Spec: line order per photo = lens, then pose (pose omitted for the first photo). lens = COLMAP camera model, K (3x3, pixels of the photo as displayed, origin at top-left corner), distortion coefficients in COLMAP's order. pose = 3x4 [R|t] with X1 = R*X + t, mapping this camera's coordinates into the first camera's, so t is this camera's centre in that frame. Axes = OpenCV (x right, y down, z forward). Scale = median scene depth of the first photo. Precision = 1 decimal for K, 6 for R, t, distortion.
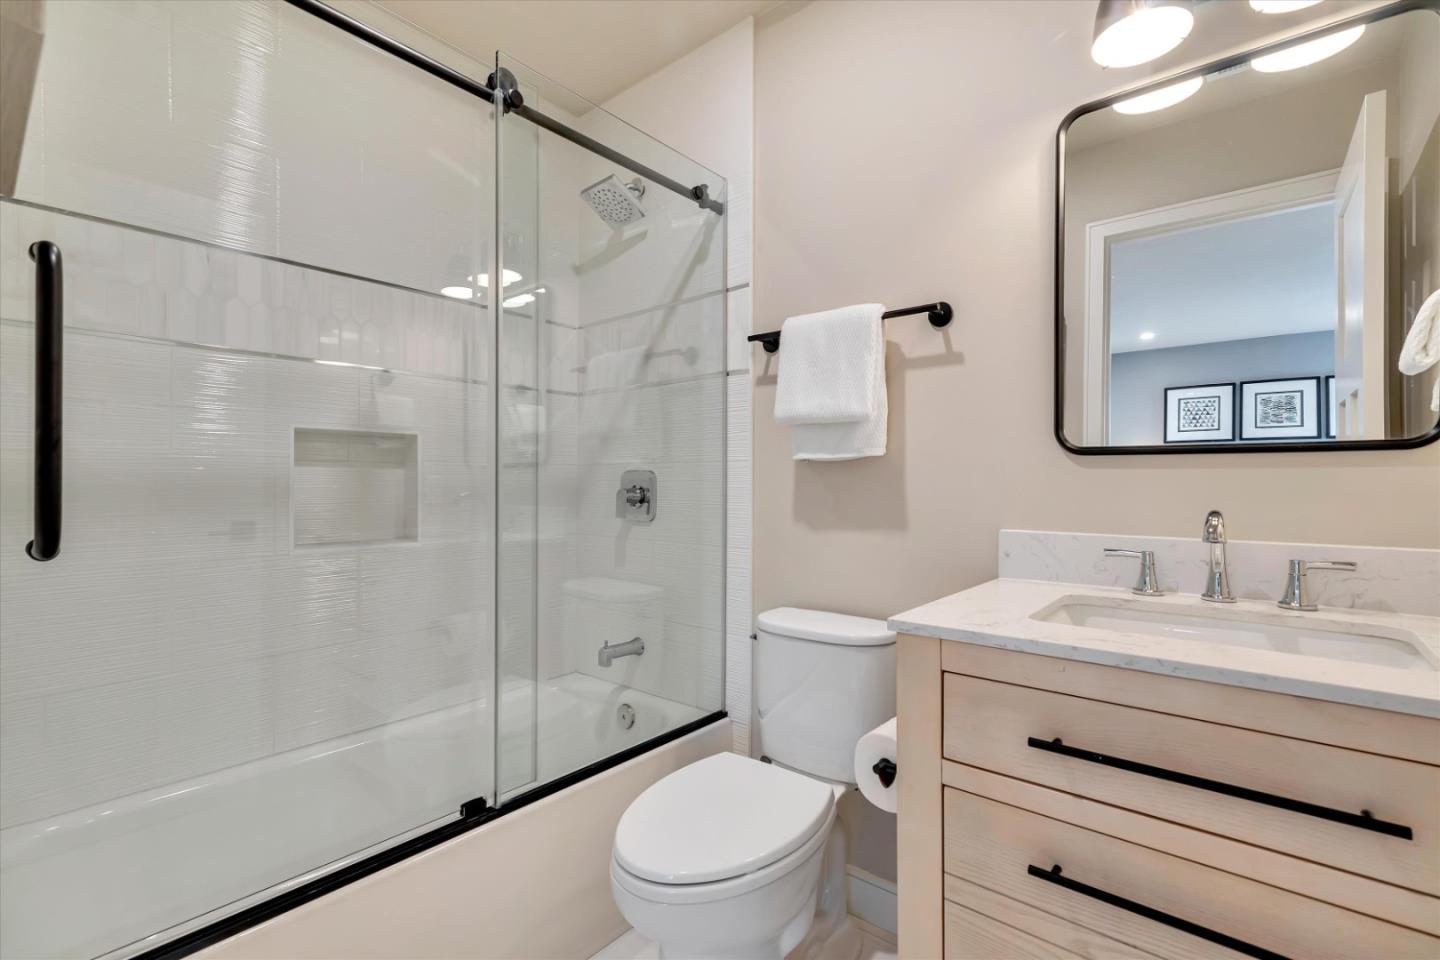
lens RADIAL K [[645.4, 0, 709.2], [0, 645.4, 480.4], [0, 0, 1]] dist [0.001918, -0.000127]
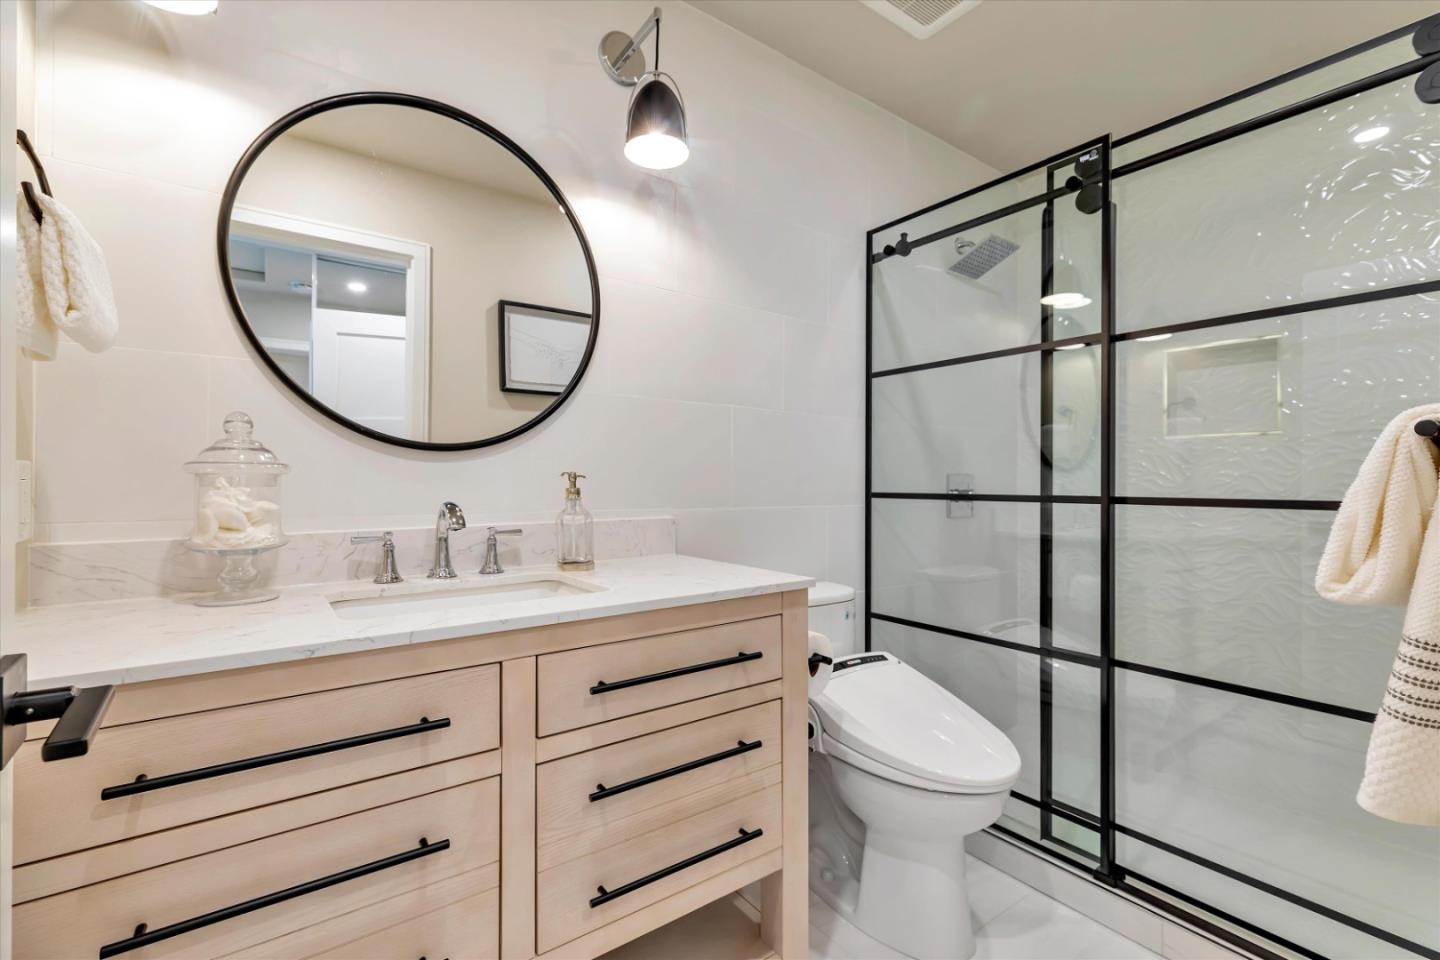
lens RADIAL K [[645.4, 0, 708.9], [0, 645.4, 481.0], [0, 0, 1]] dist [0.001918, -0.000127]
pose [[0.242599, -0.008591, 0.970089, -0.140302], [-0.008730, 0.999901, 0.011038, -0.000888], [-0.970087, -0.011147, 0.242500, 0.114301]]
